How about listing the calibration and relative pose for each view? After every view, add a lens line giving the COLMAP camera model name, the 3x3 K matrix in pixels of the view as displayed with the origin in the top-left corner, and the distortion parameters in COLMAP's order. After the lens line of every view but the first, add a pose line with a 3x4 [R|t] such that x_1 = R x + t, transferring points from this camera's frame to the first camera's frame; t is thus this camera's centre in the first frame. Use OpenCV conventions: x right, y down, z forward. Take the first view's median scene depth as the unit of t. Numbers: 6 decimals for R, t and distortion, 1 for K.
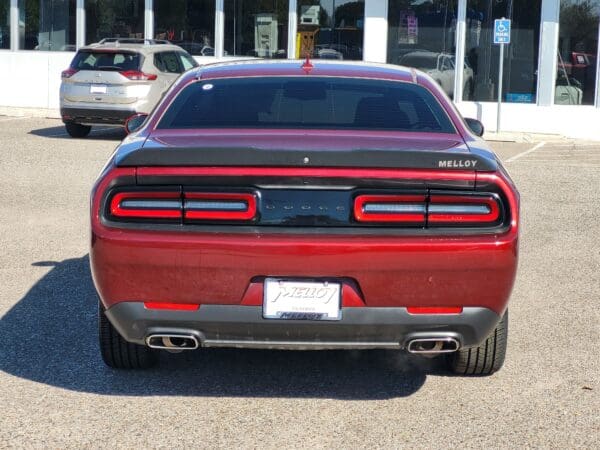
lens RADIAL K [[1291.6, 0, 300.0], [0, 1291.6, 225.0], [0, 0, 1]] dist [0.019211, 0.455570]
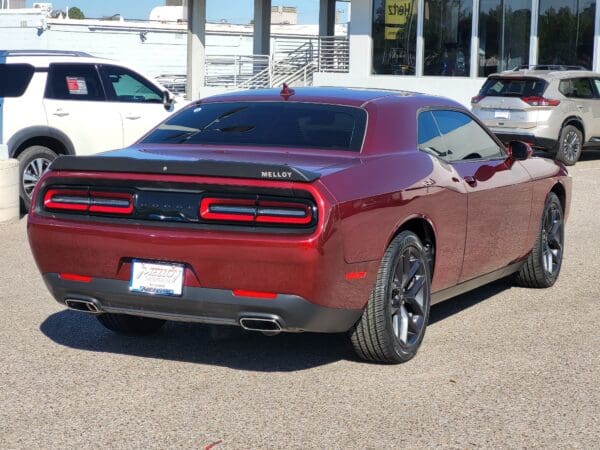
lens RADIAL K [[1291.6, 0, 300.0], [0, 1291.6, 225.0], [0, 0, 1]] dist [0.019211, 0.455570]
pose [[0.906461, 0.041354, -0.420259, 0.649795], [-0.050072, 0.998698, -0.009727, 0.010655], [0.419310, 0.029860, 0.907352, -0.091553]]
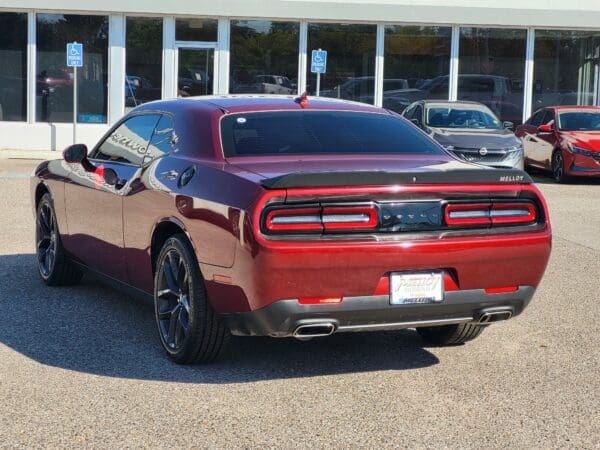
lens RADIAL K [[1291.6, 0, 300.0], [0, 1291.6, 225.0], [0, 0, 1]] dist [0.019211, 0.455570]
pose [[0.913097, -0.044910, 0.405261, -0.612760], [0.050310, 0.998730, -0.002678, -0.007051], [-0.404626, 0.022834, 0.914197, -0.125362]]
